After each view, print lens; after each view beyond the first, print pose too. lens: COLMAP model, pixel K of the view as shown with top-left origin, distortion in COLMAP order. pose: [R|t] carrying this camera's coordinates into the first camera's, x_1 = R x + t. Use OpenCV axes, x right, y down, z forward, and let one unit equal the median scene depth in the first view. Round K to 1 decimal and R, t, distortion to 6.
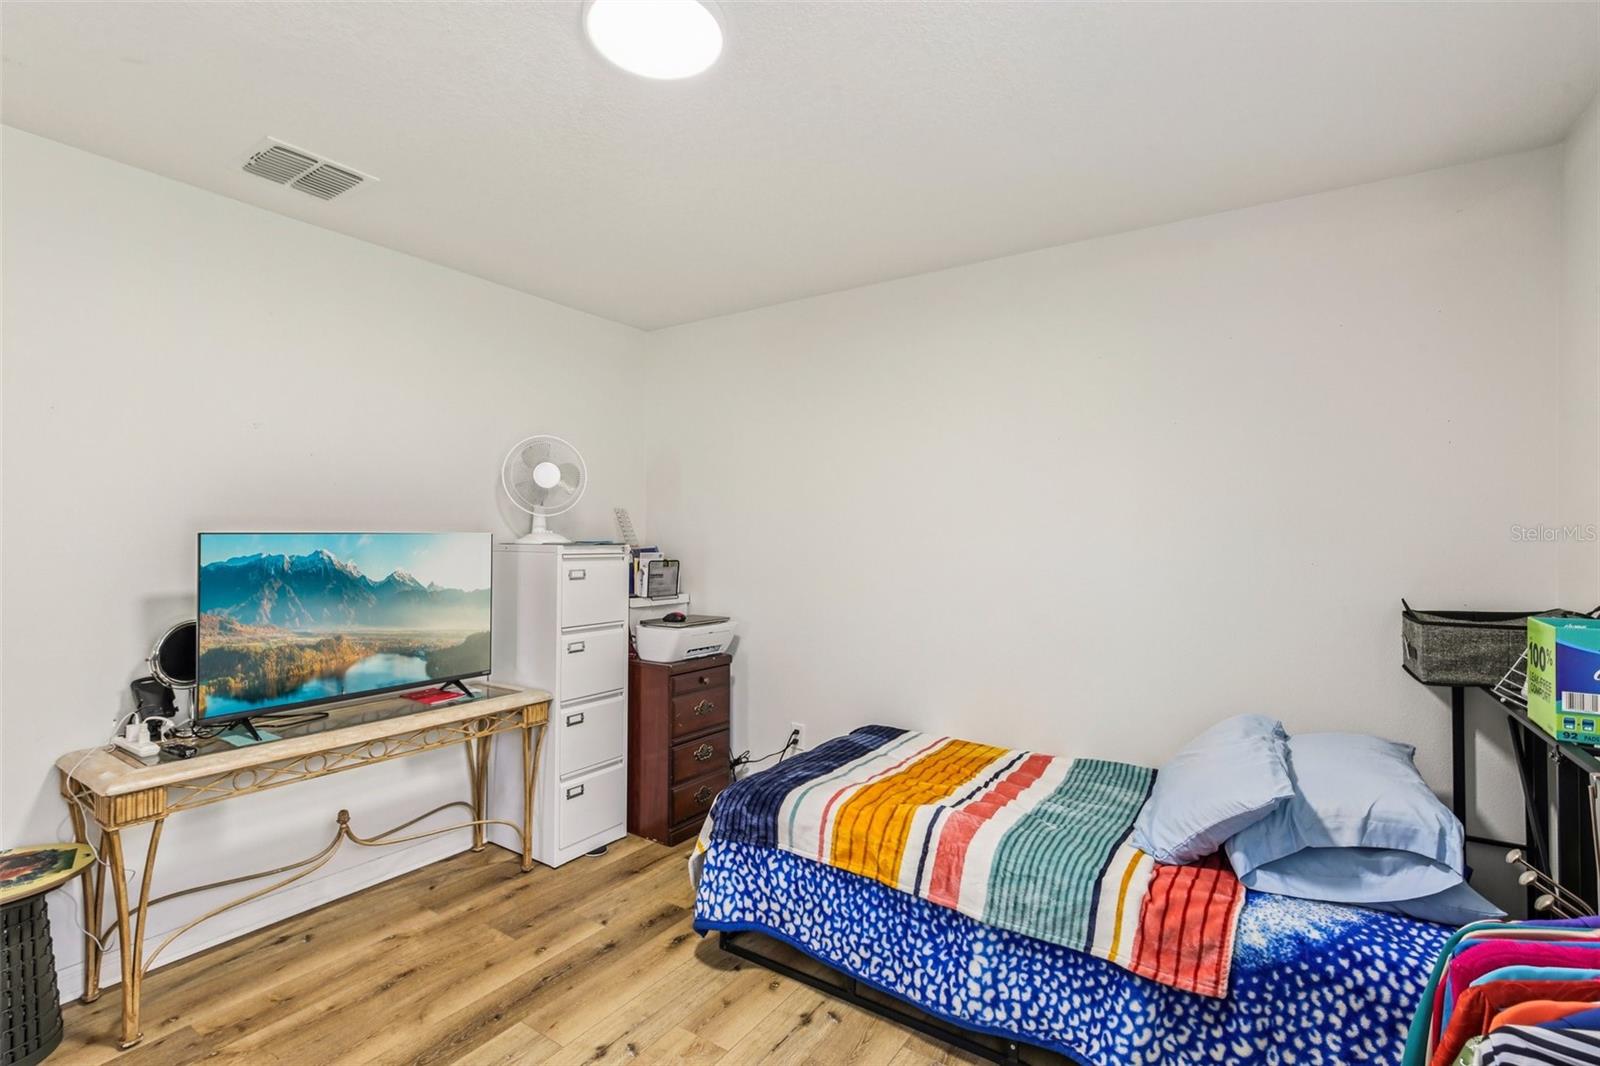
lens RADIAL K [[732.7, 0, 791.9], [0, 732.7, 530.6], [0, 0, 1]] dist [-0.002315, 0.001129]
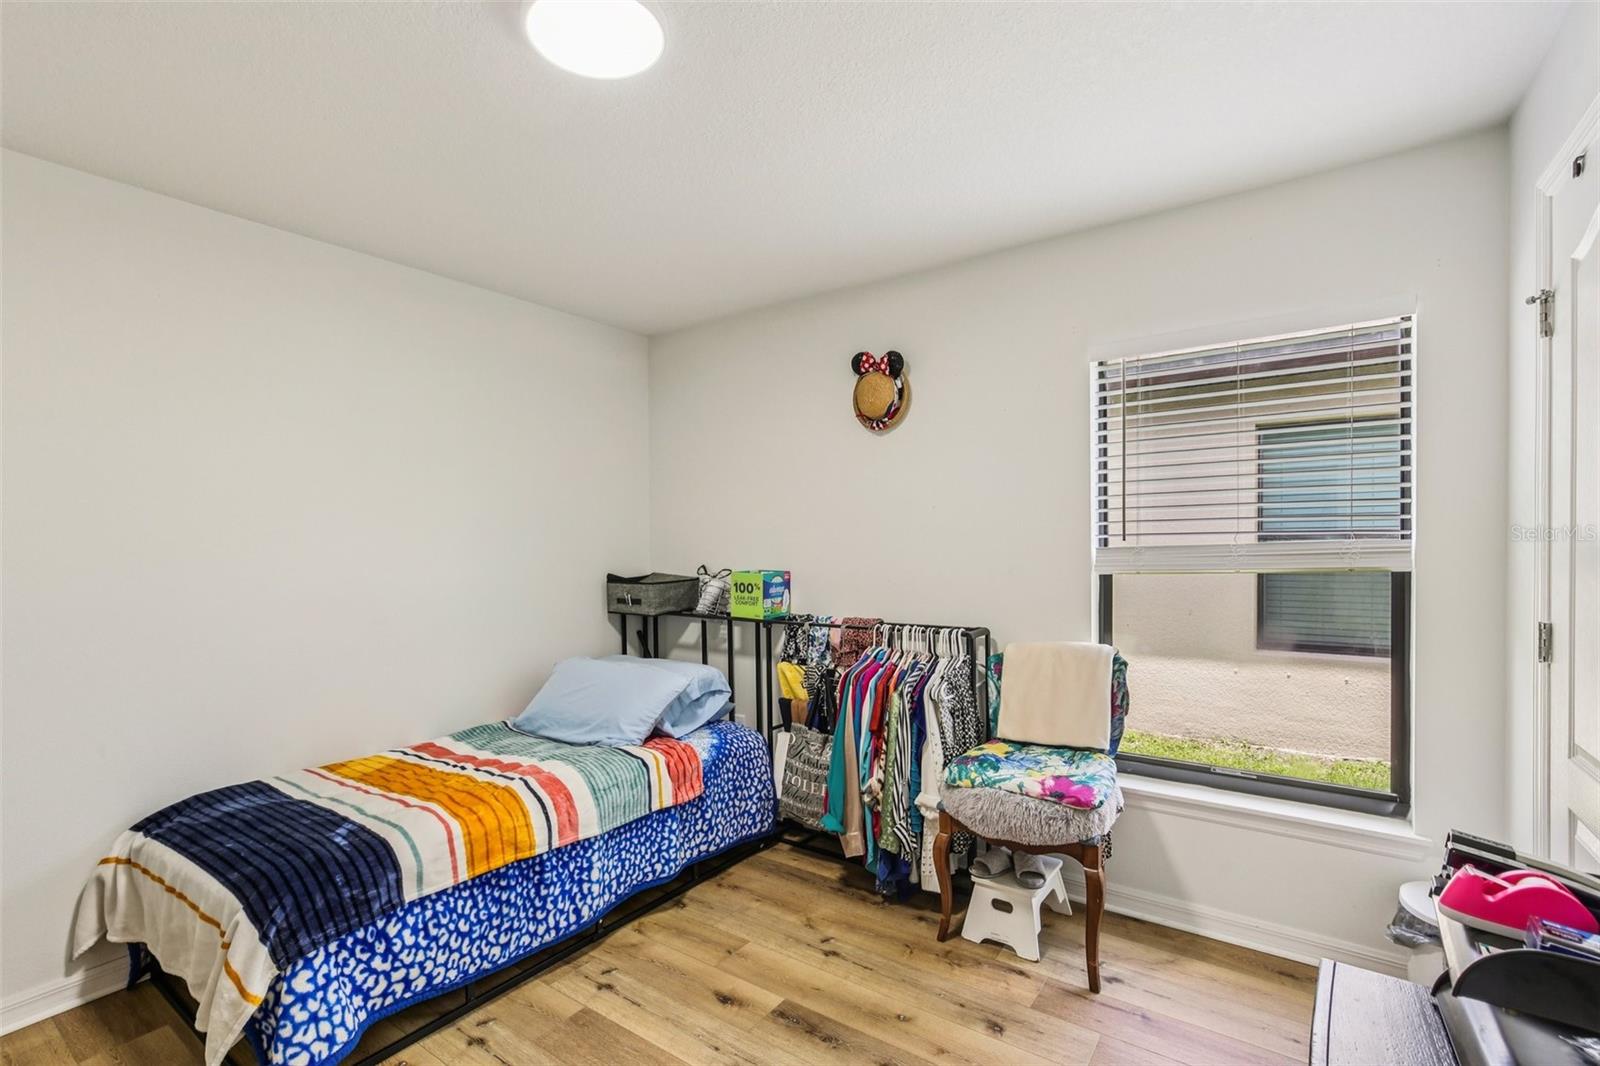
lens RADIAL K [[732.7, 0, 791.9], [0, 732.7, 530.6], [0, 0, 1]] dist [-0.002315, 0.001129]
pose [[0.041202, -0.002963, 0.999146, -0.929283], [0.004392, 0.999986, 0.002784, -0.008707], [-0.999141, 0.004273, 0.041214, 0.541955]]
